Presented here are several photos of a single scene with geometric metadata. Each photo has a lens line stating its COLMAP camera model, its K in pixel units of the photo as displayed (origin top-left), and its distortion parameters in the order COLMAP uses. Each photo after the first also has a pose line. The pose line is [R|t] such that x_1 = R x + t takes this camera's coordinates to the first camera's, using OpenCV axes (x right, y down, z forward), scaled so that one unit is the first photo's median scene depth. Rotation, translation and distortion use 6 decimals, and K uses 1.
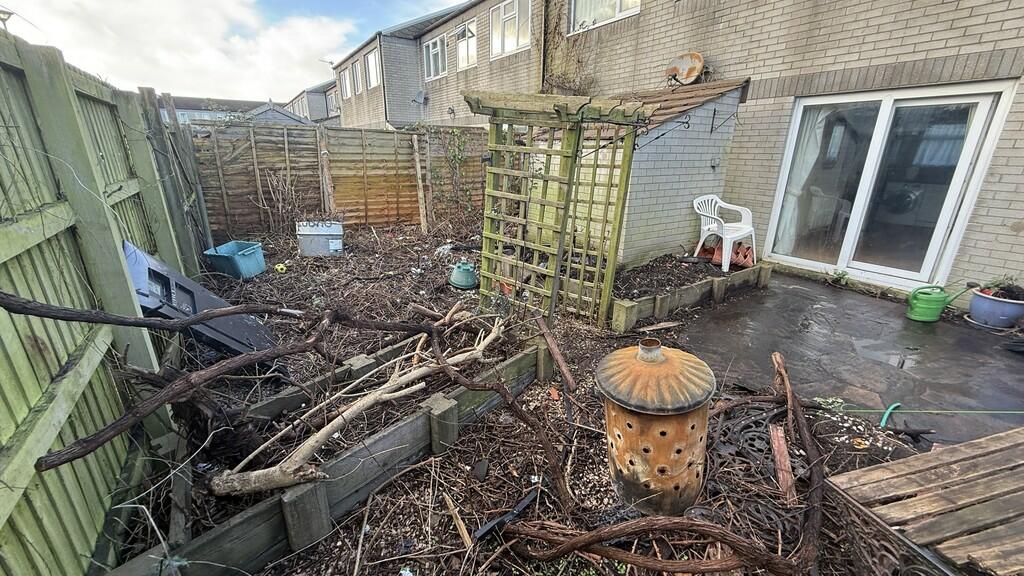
lens RADIAL K [[407.6, 0, 511.2], [0, 407.6, 293.9], [0, 0, 1]] dist [-0.000281, -0.000197]
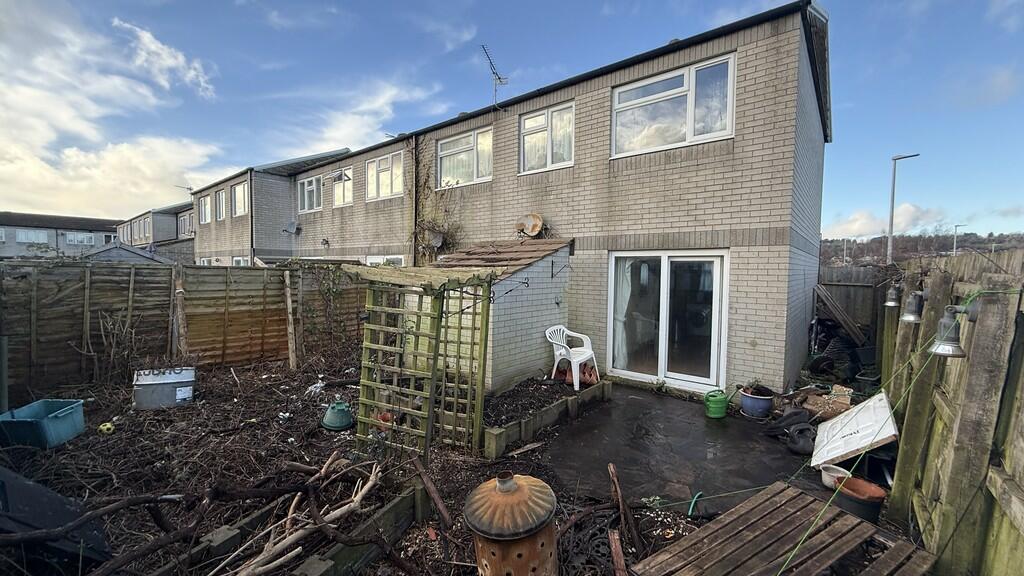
lens RADIAL K [[407.6, 0, 513.4], [0, 407.6, 288.4], [0, 0, 1]] dist [-0.000281, -0.000197]
pose [[0.955217, -0.011493, 0.295684, 0.001472], [0.095746, 0.957496, -0.272091, -0.032130], [-0.279989, 0.288217, 0.915717, -0.118333]]
